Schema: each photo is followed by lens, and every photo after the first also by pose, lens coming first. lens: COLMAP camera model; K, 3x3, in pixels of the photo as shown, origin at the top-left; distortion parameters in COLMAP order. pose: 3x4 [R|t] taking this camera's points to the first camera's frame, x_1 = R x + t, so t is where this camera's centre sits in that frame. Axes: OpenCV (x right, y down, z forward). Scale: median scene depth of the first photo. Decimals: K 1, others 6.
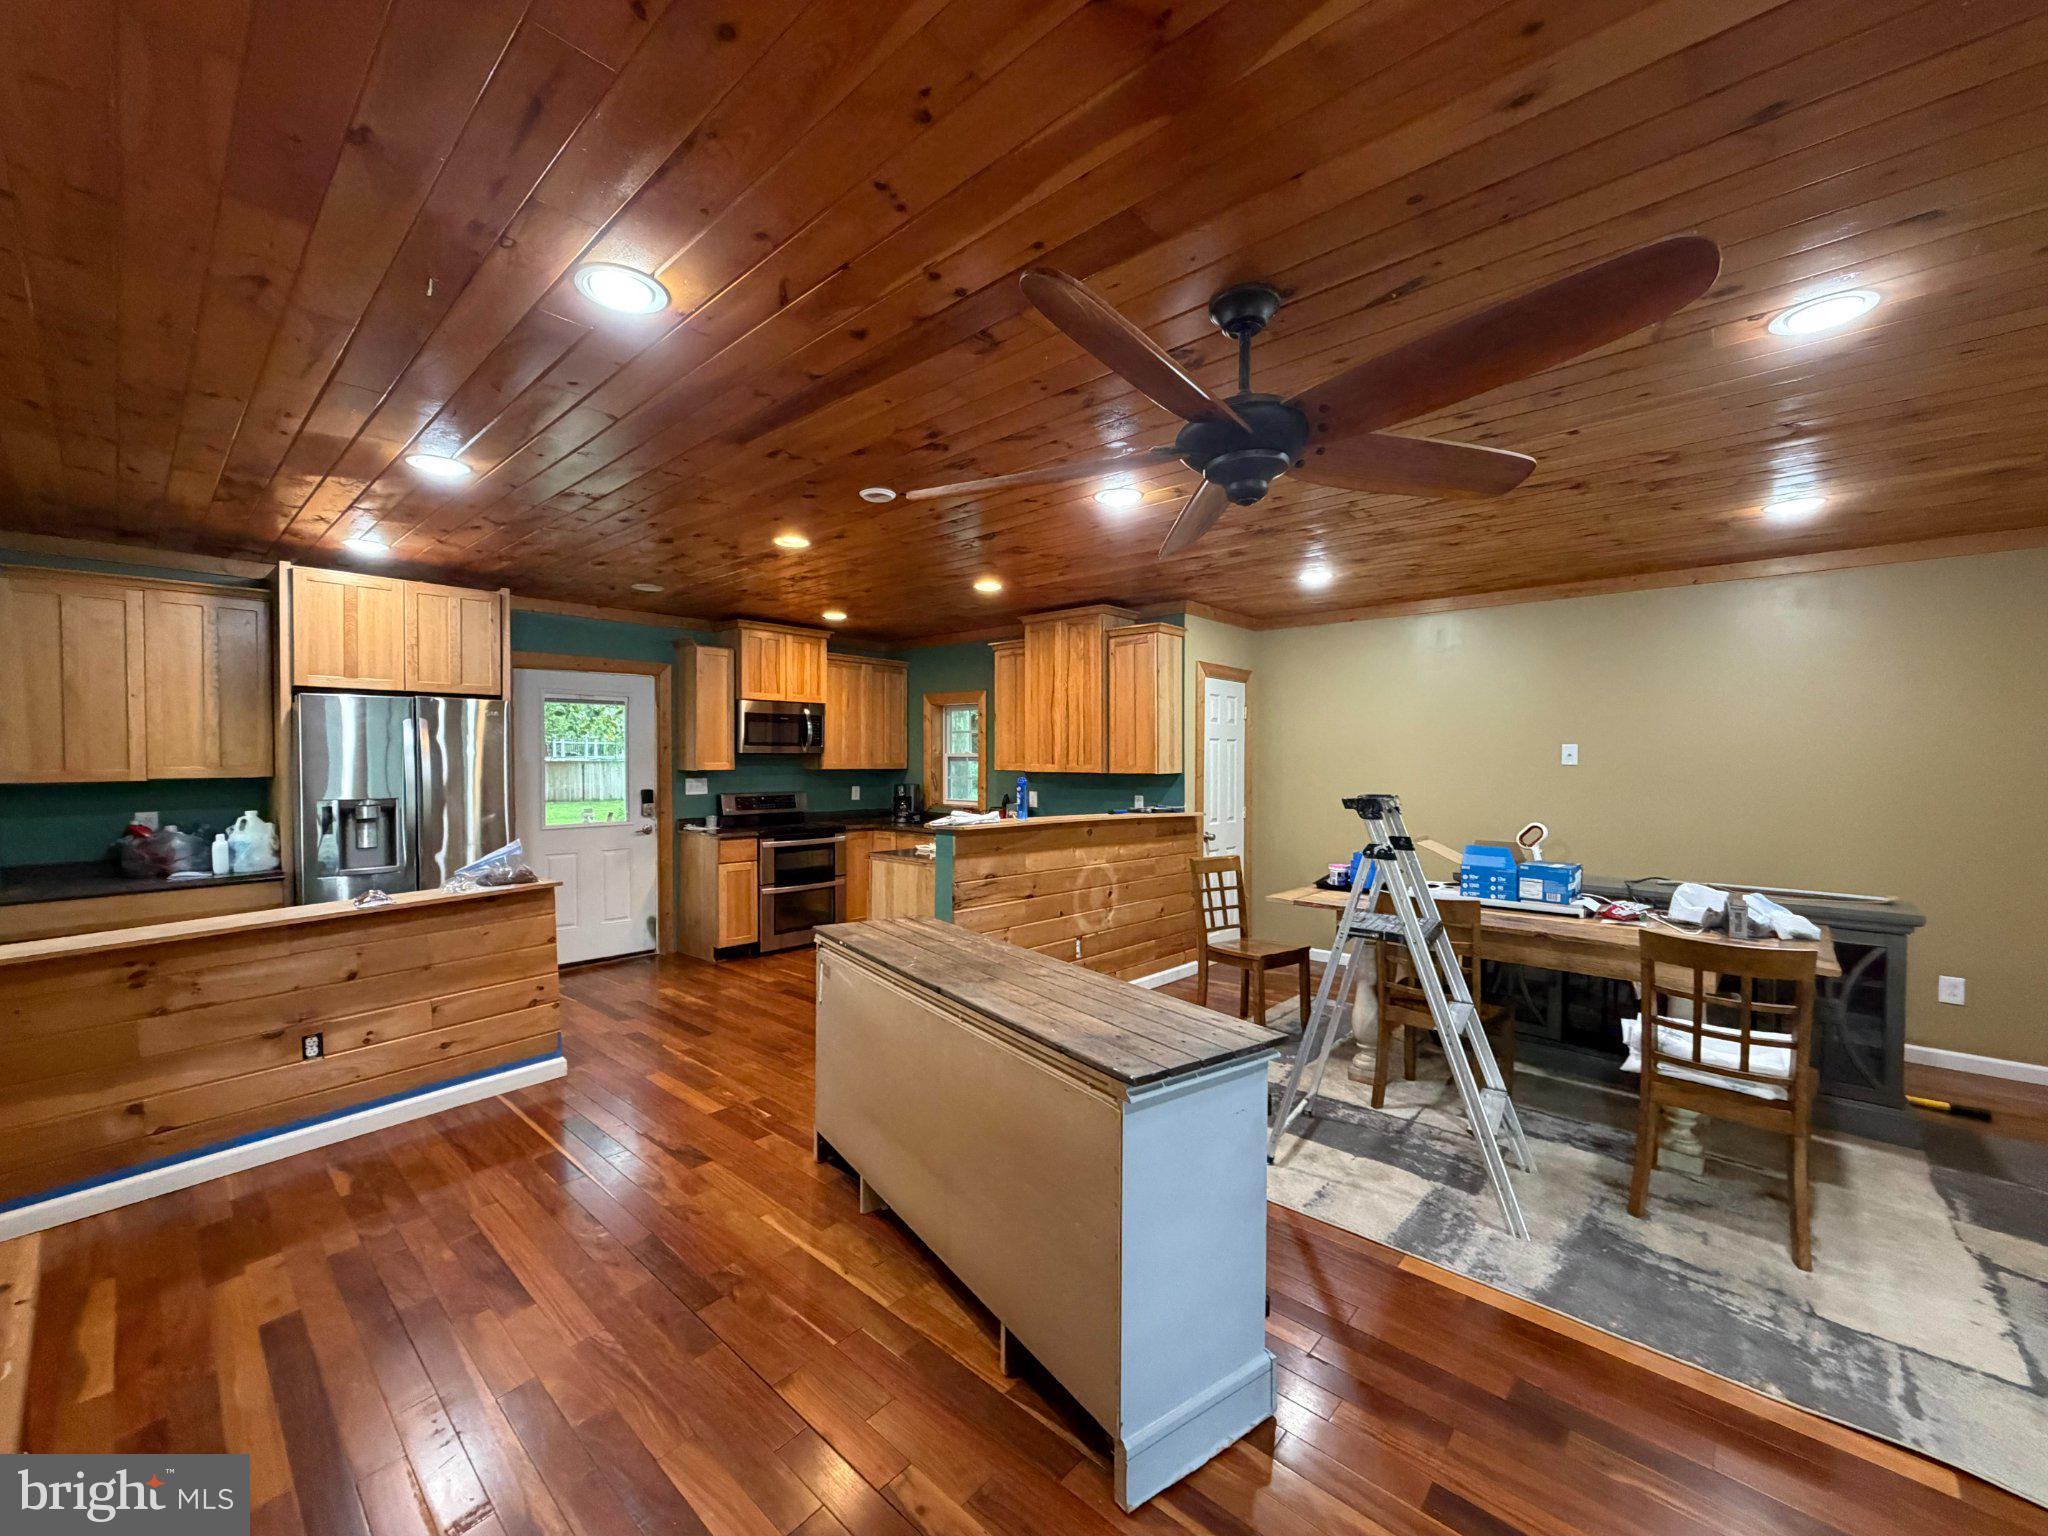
lens RADIAL K [[826.9, 0, 1025.3], [0, 826.9, 767.4], [0, 0, 1]] dist [0.002497, -0.000748]
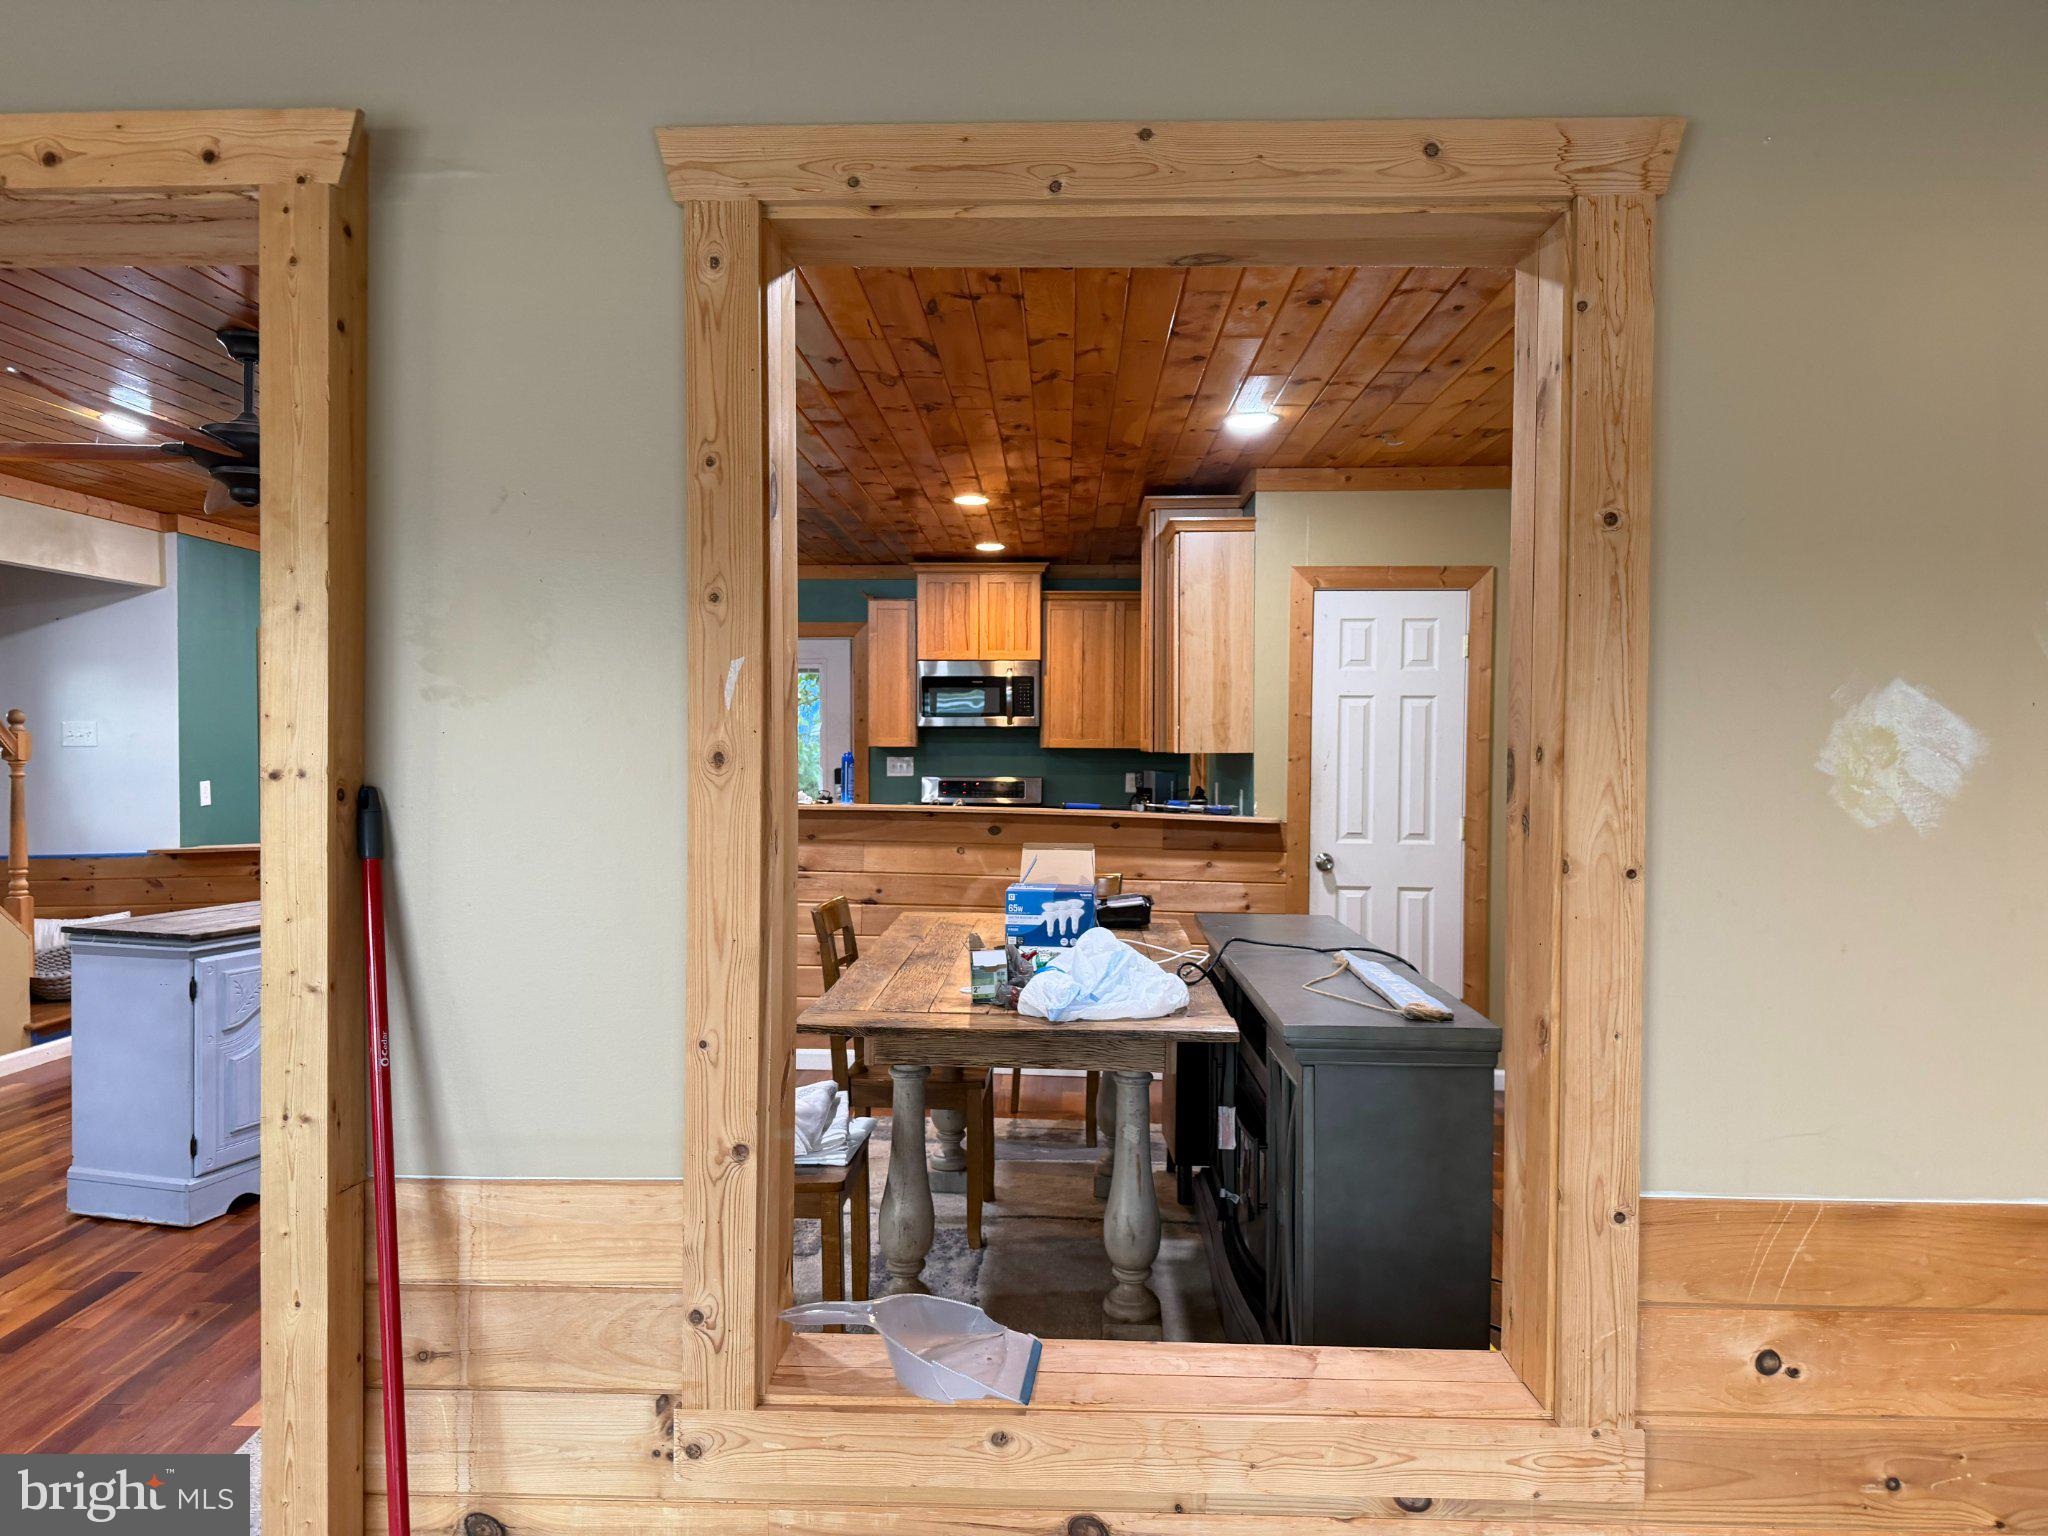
lens RADIAL K [[1441.9, 0, 1025.5], [0, 1441.9, 768.8], [0, 0, 1]] dist [0.033762, -0.052476]
pose [[0.647512, 0.015763, -0.761892, 1.390885], [-0.012181, 0.999872, 0.010334, 0.015651], [0.761958, 0.002589, 0.647621, 0.268637]]
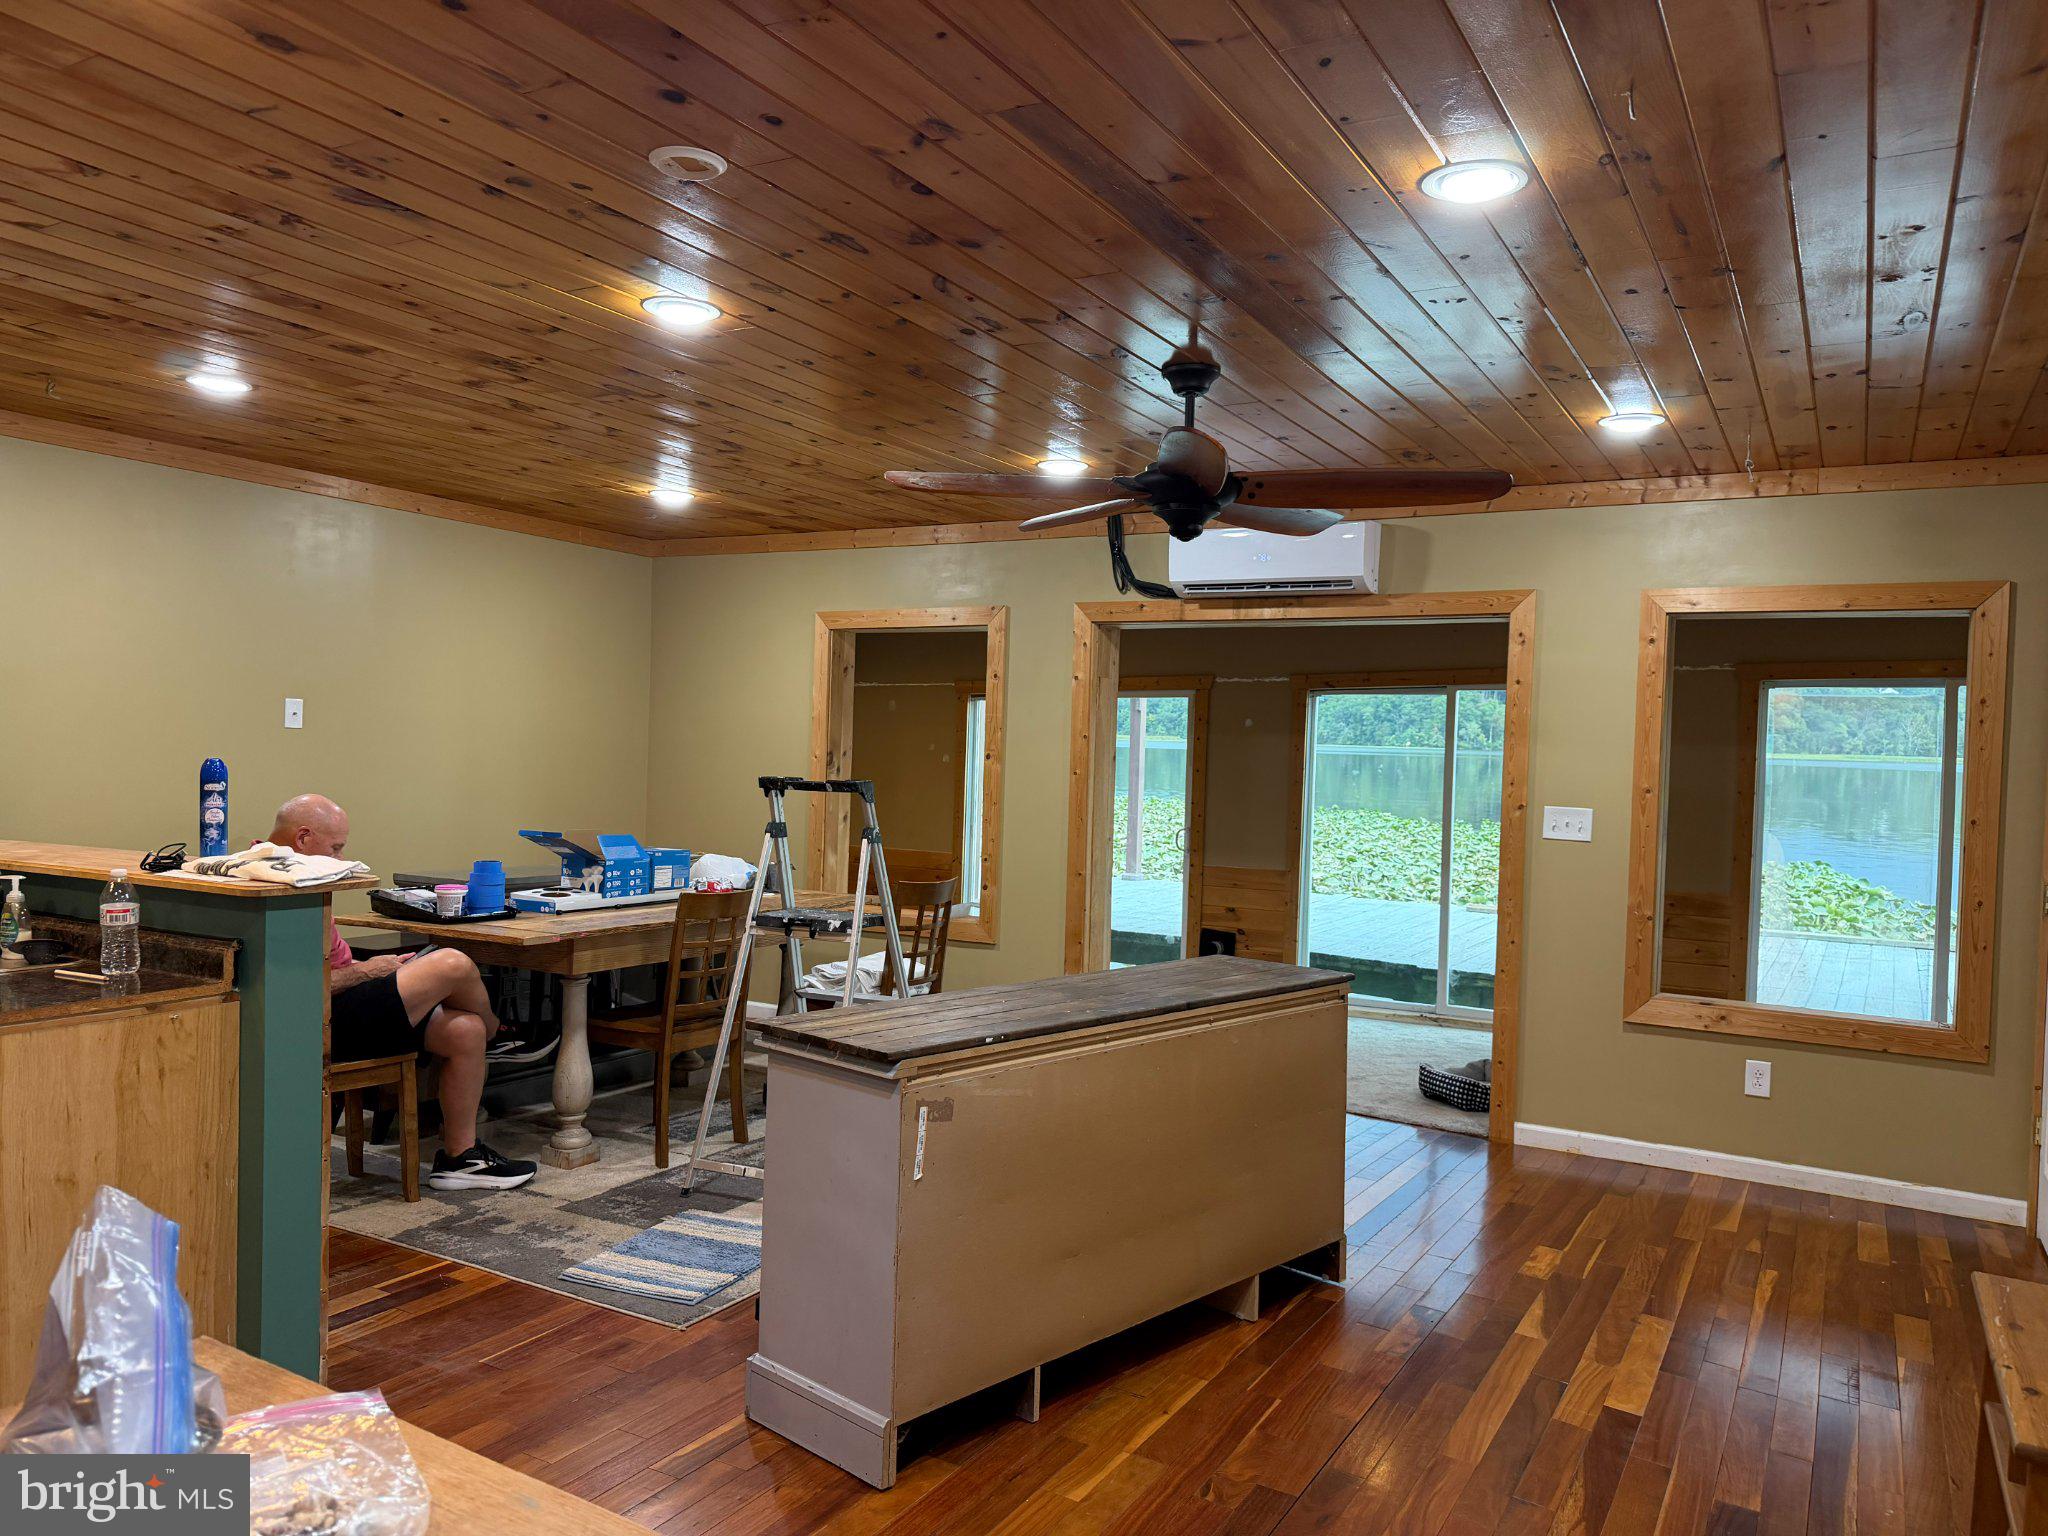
lens RADIAL K [[1441.9, 0, 1027.0], [0, 1441.9, 776.4], [0, 0, 1]] dist [0.033762, -0.052476]
pose [[-0.206759, -0.027087, 0.978017, -0.941410], [-0.024097, 0.999454, 0.022587, -0.006090], [-0.978095, -0.018897, -0.207299, 0.893549]]
